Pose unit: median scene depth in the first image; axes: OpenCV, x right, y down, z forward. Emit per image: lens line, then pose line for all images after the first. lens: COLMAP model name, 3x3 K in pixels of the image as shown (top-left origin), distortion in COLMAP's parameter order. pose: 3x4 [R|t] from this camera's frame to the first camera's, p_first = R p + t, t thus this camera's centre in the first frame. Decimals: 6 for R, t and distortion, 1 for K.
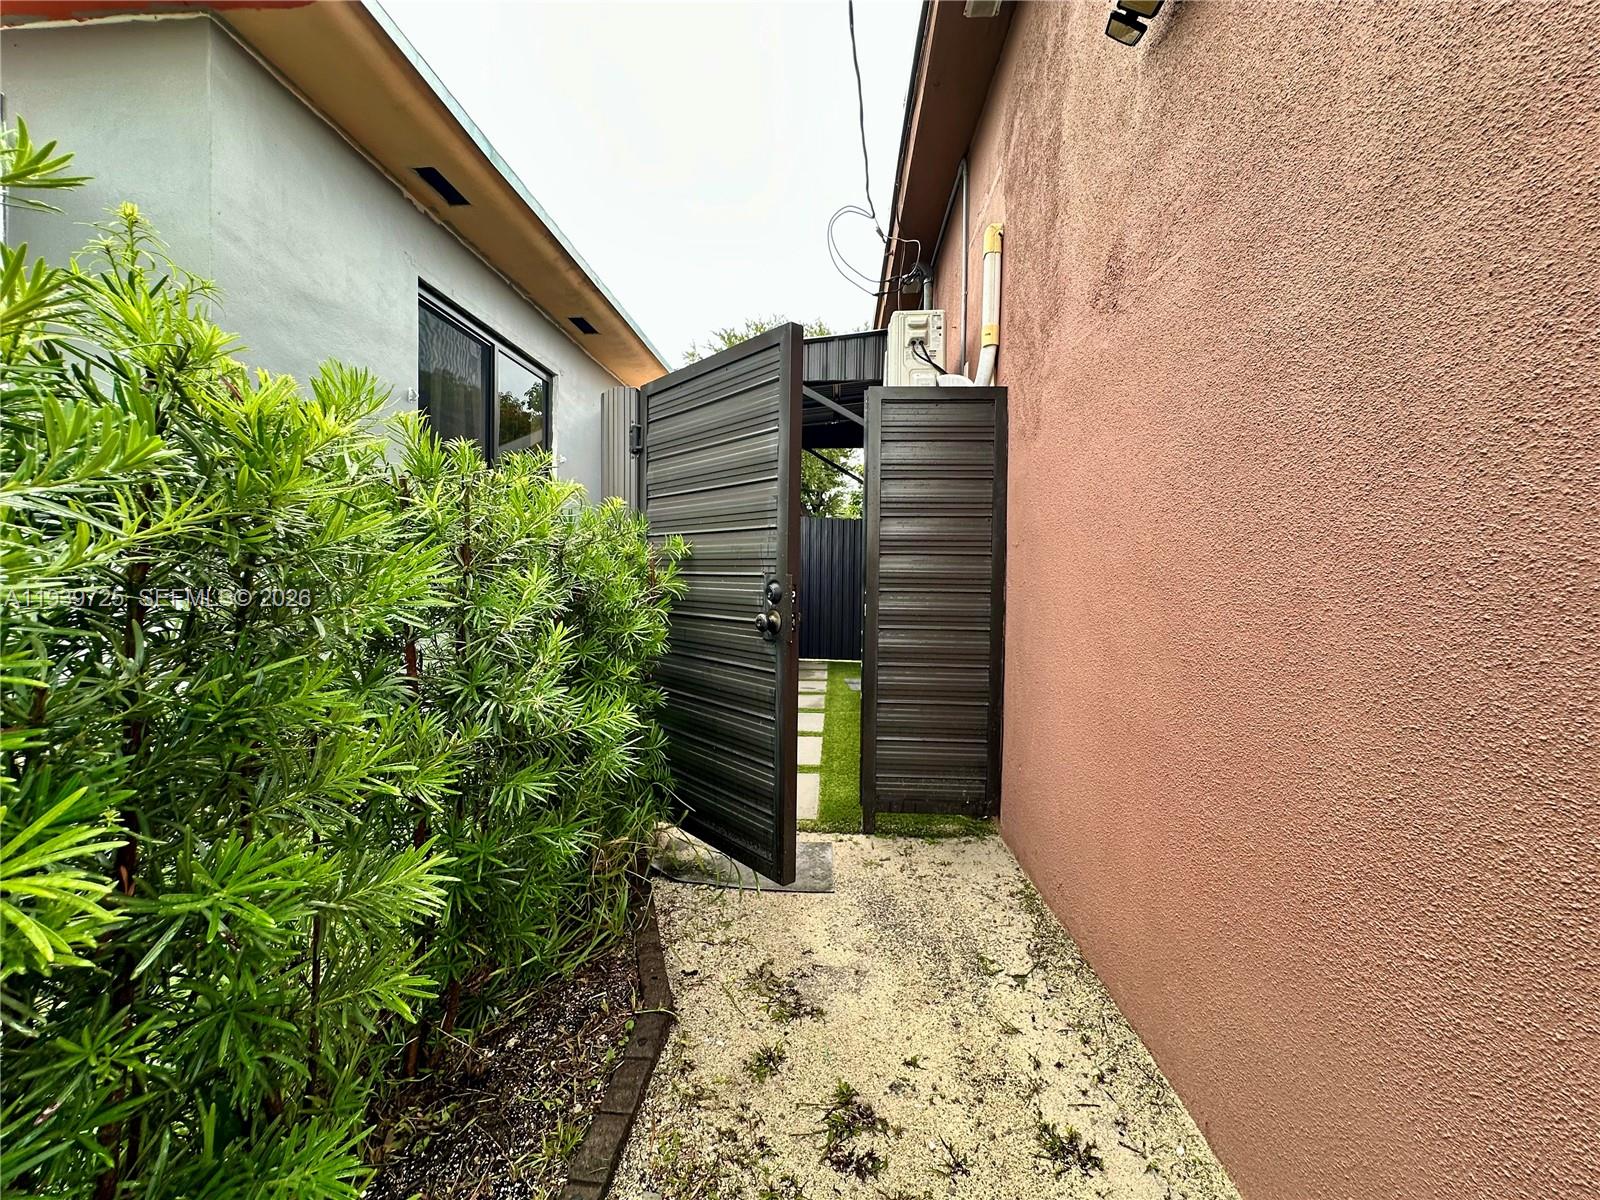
lens RADIAL K [[638.9, 0, 800.8], [0, 638.9, 598.4], [0, 0, 1]] dist [-0.002625, 0.000534]
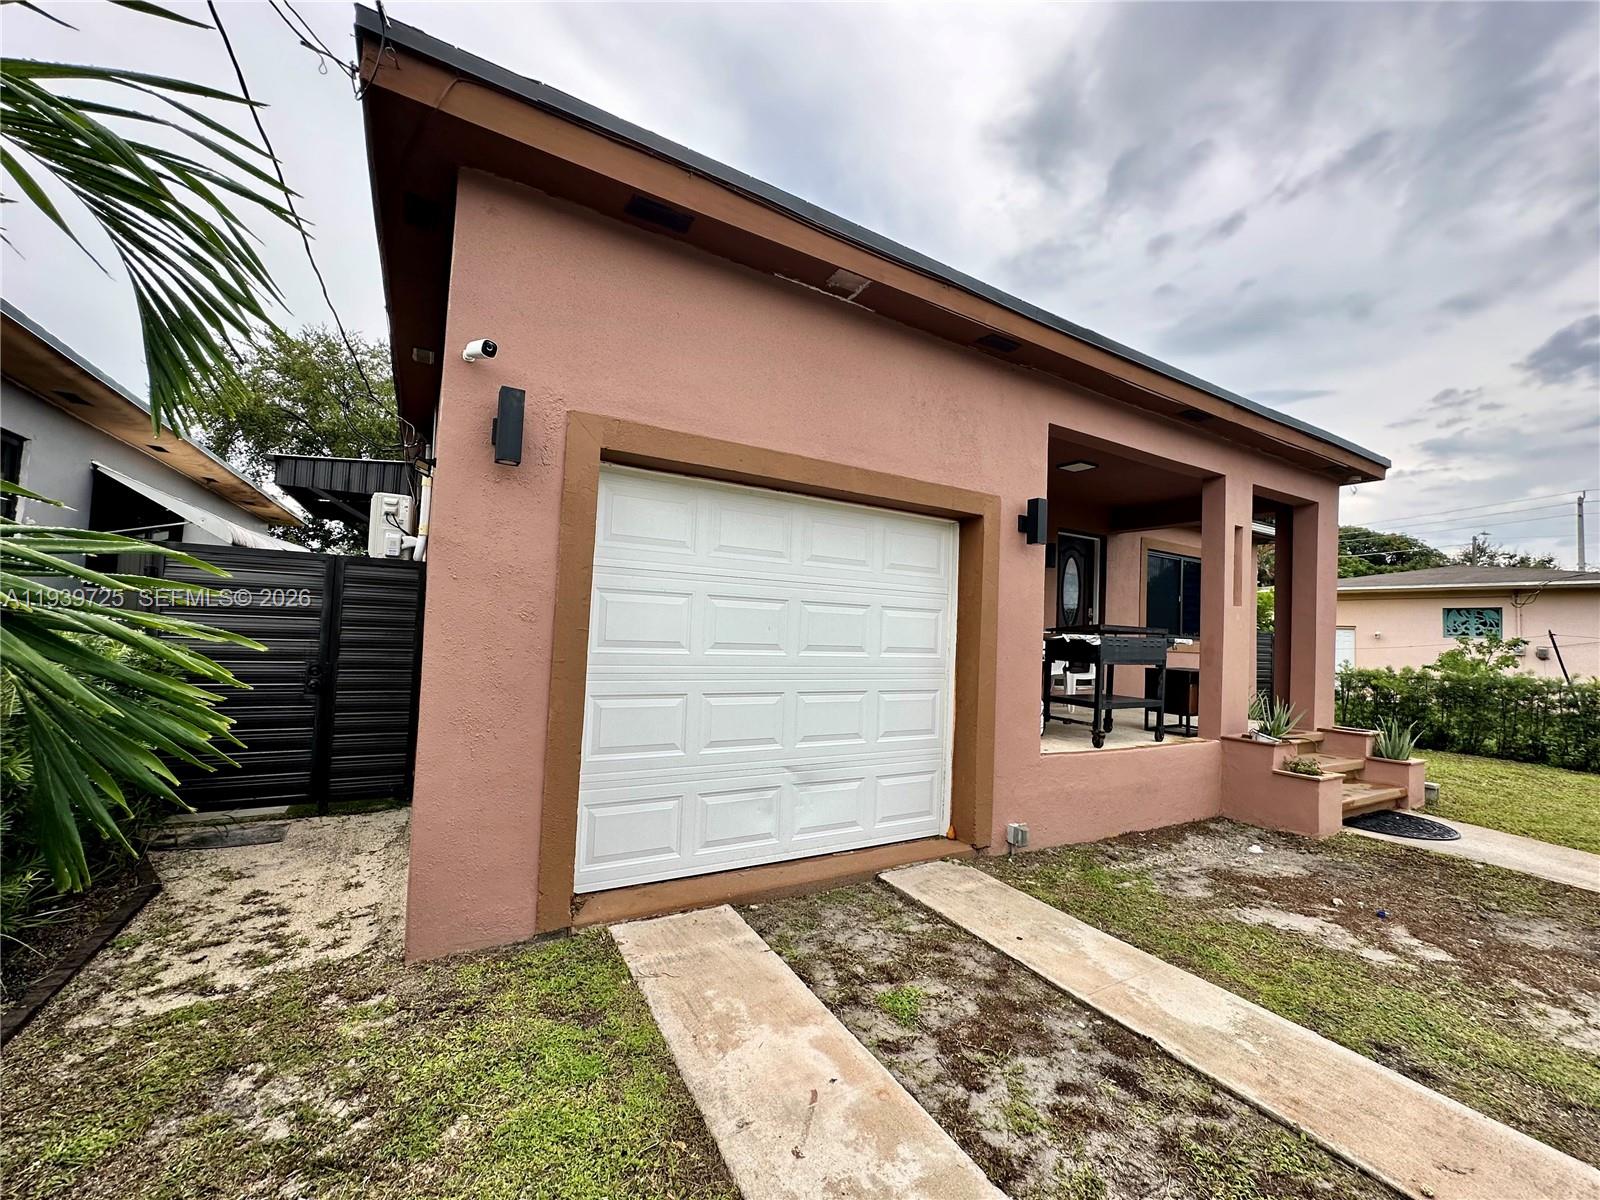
lens RADIAL K [[638.9, 0, 800.8], [0, 638.9, 598.4], [0, 0, 1]] dist [-0.002625, 0.000534]
pose [[0.831795, 0.048706, 0.552941, 0.334458], [-0.016209, 0.997849, -0.063512, -0.200511], [-0.554846, 0.043866, 0.830796, -1.896660]]
